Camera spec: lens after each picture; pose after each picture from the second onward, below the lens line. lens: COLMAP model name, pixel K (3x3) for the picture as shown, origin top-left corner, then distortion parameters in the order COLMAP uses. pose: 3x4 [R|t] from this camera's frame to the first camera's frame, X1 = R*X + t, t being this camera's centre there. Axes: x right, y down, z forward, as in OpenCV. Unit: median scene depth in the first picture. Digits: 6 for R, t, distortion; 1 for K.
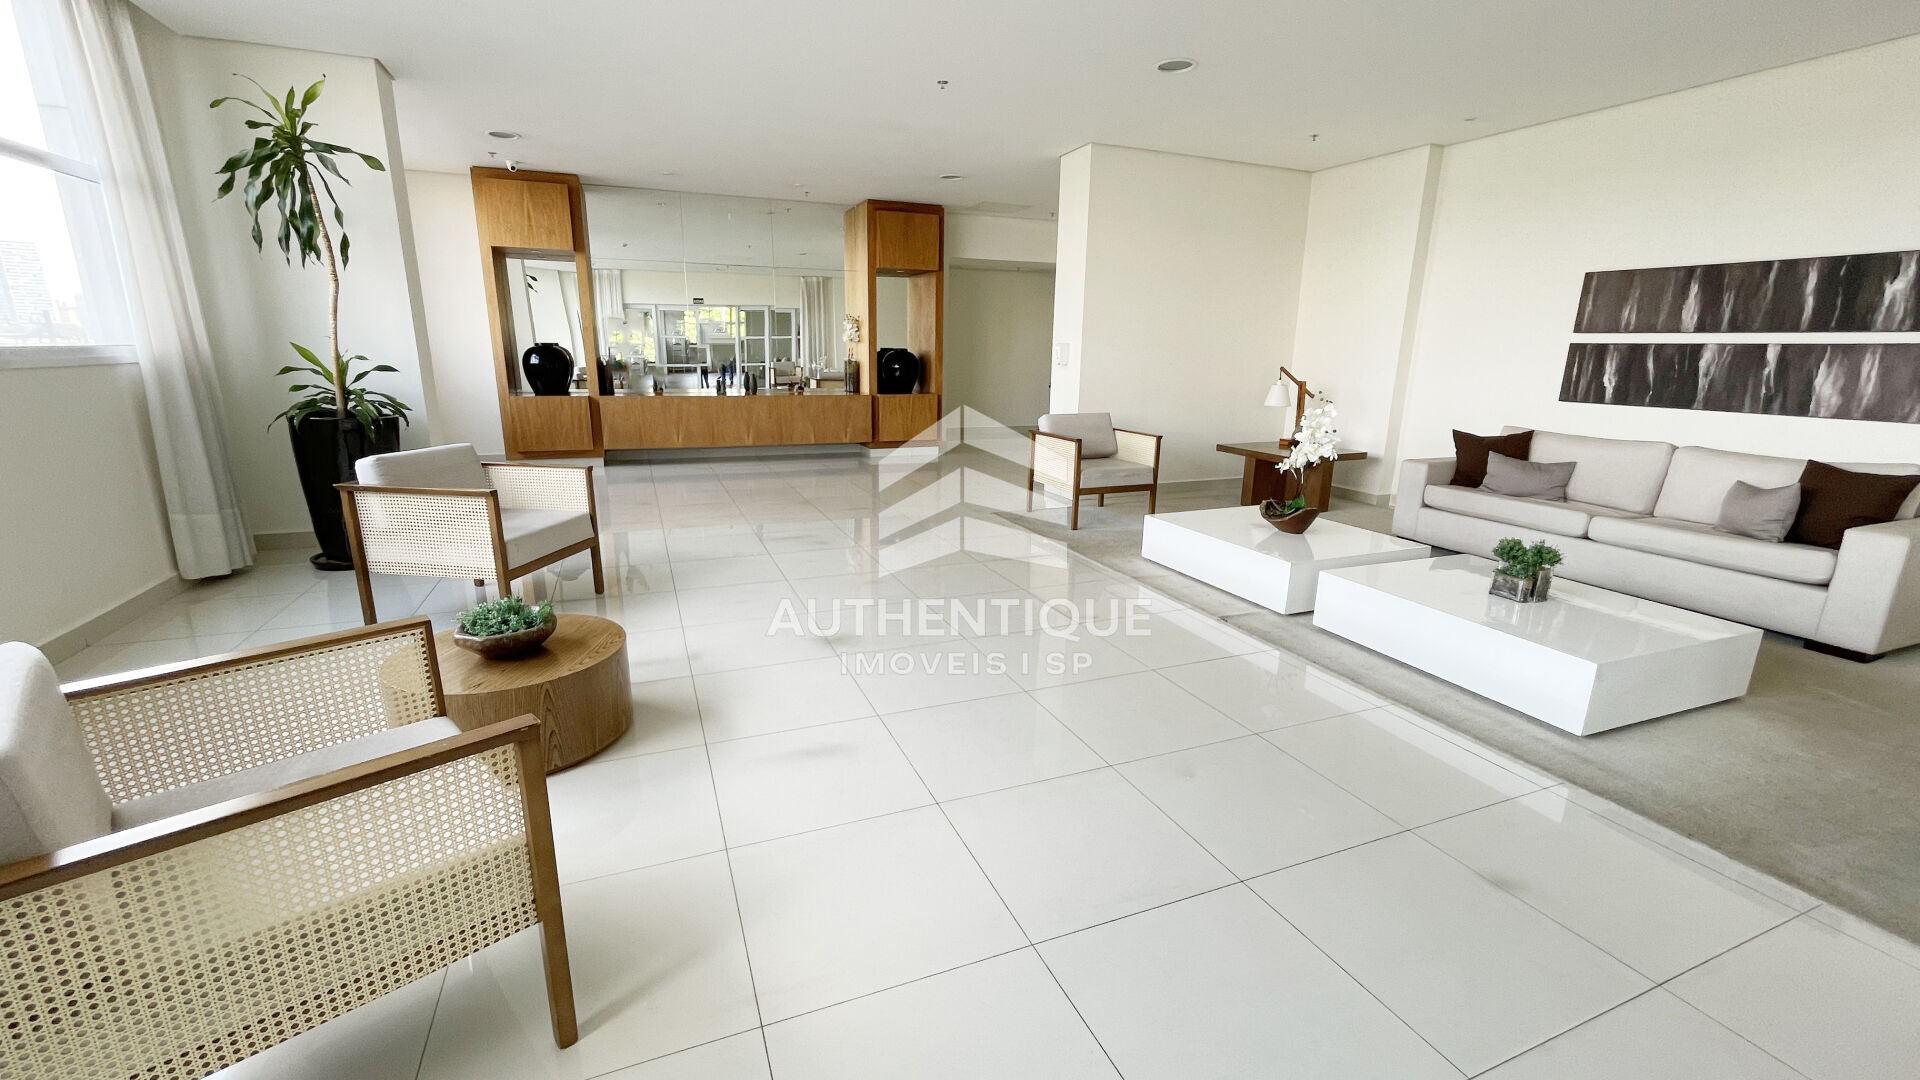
lens RADIAL K [[781.9, 0, 957.6], [0, 781.9, 540.8], [0, 0, 1]] dist [-0.000981, 0.000066]
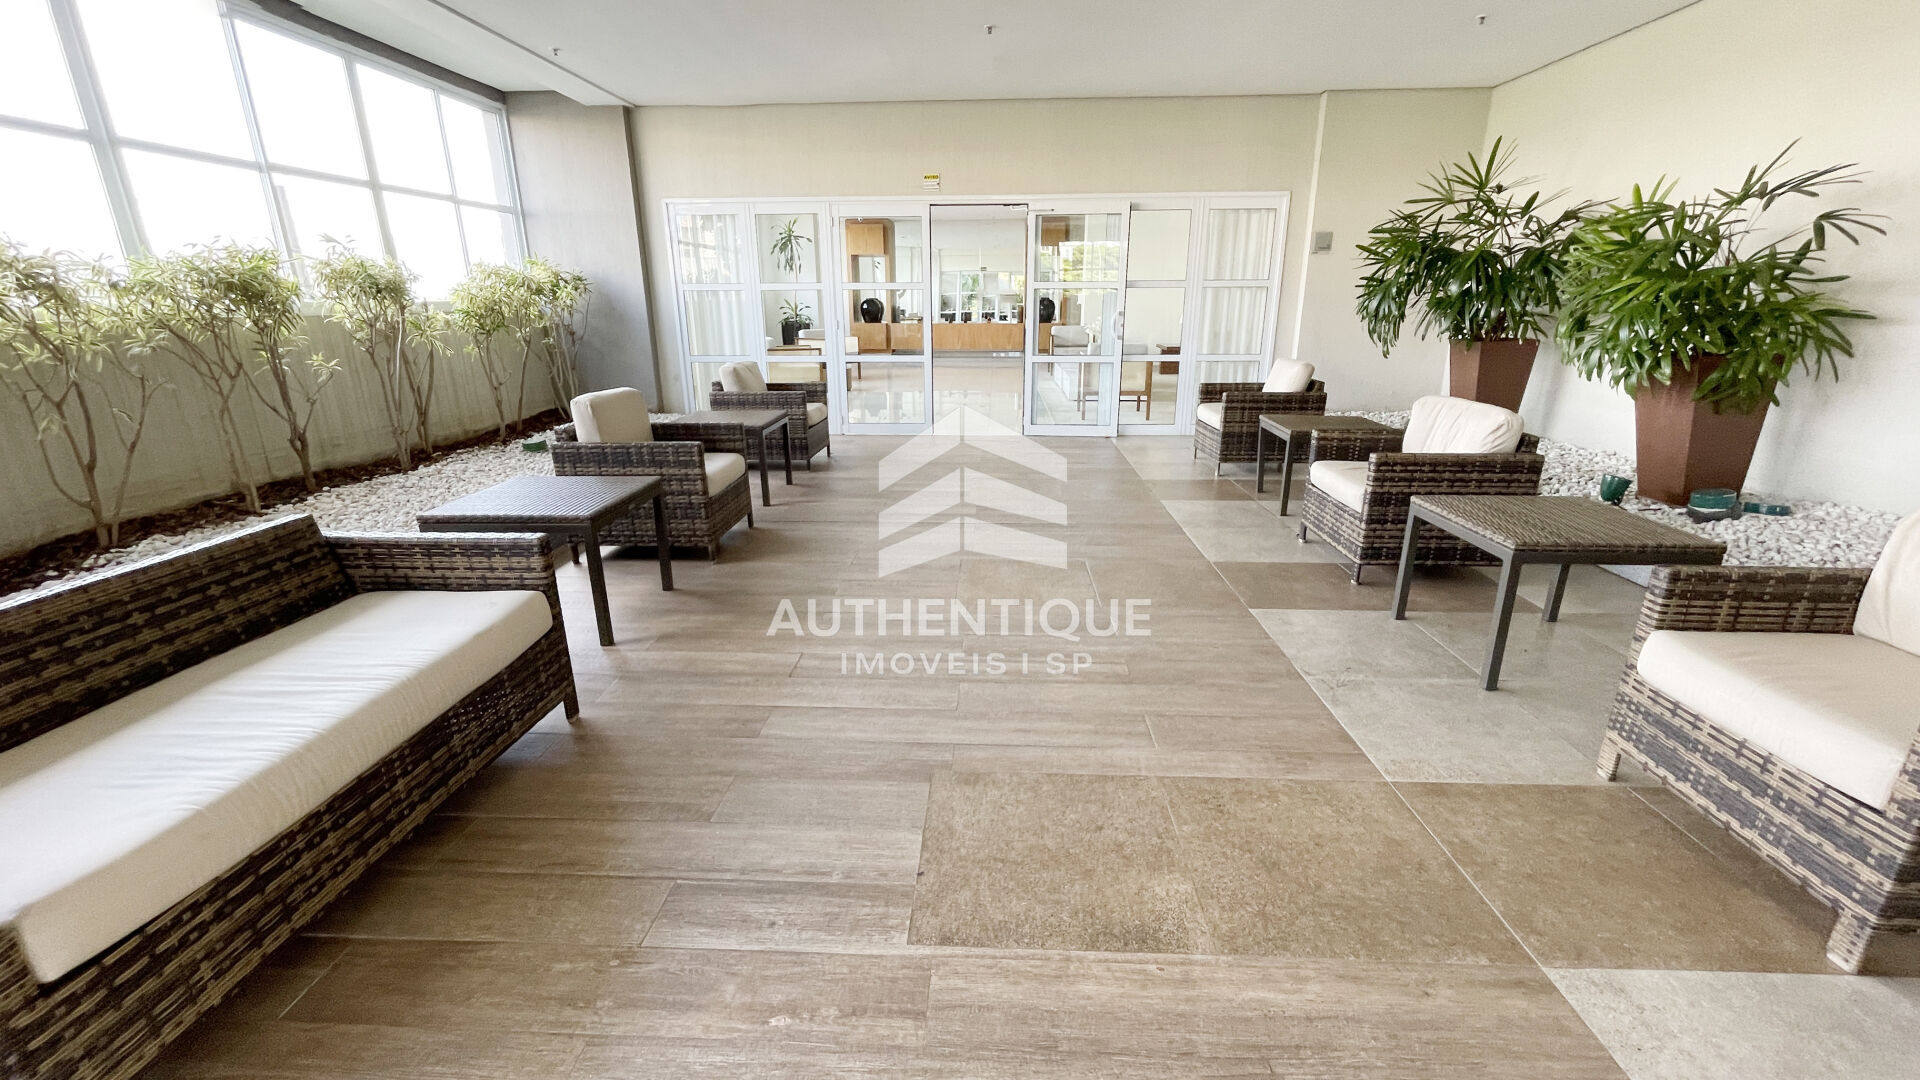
lens RADIAL K [[781.9, 0, 965.3], [0, 781.9, 544.4], [0, 0, 1]] dist [-0.000981, 0.000066]
pose [[0.908358, 0.110683, -0.403280, 0.752024], [-0.087119, 0.993266, 0.076378, 0.268297], [0.409018, -0.034245, 0.911884, -1.014098]]
